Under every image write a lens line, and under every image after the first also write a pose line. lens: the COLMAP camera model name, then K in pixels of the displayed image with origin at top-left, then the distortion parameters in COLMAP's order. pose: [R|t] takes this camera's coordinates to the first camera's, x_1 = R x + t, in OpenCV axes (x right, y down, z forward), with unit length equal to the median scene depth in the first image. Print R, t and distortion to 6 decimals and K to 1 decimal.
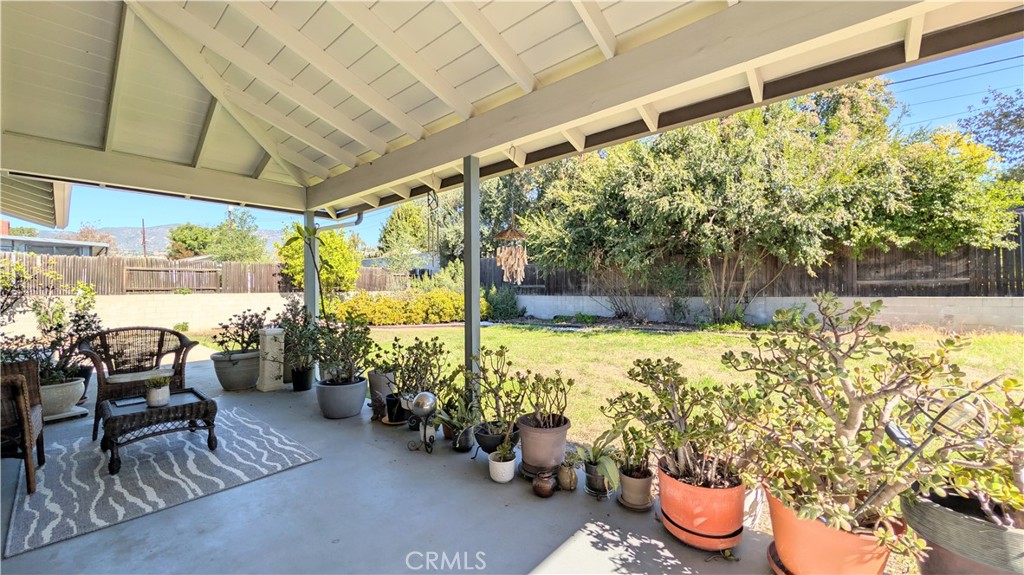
lens RADIAL K [[391.2, 0, 511.5], [0, 391.2, 289.3], [0, 0, 1]] dist [0.002155, 0.000376]
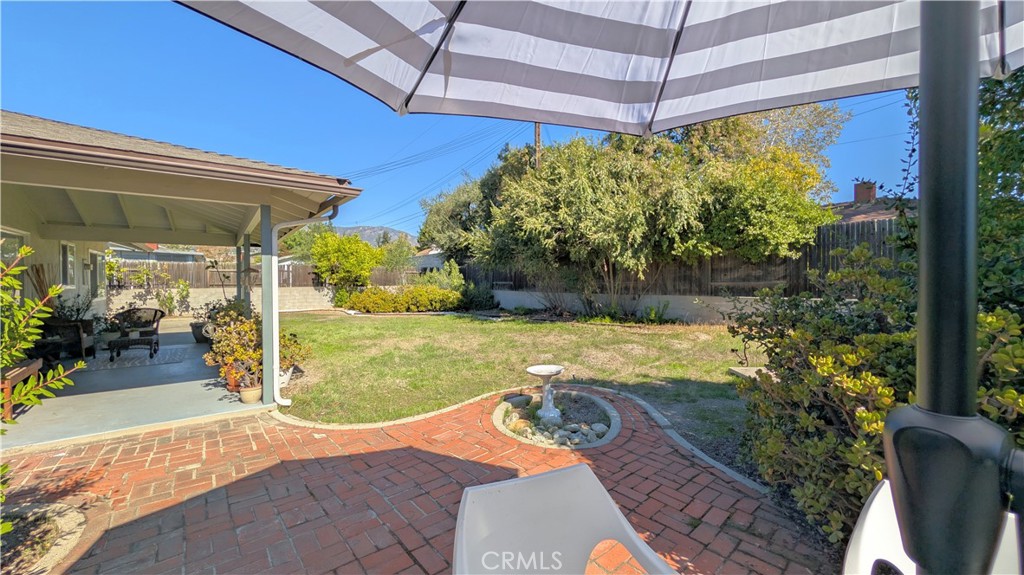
lens RADIAL K [[391.2, 0, 512.7], [0, 391.2, 285.5], [0, 0, 1]] dist [0.002155, 0.000376]
pose [[0.978598, 0.007104, -0.205659, 0.380788], [-0.004873, 0.999924, 0.011352, -0.015933], [0.205724, -0.010106, 0.978558, -0.180116]]
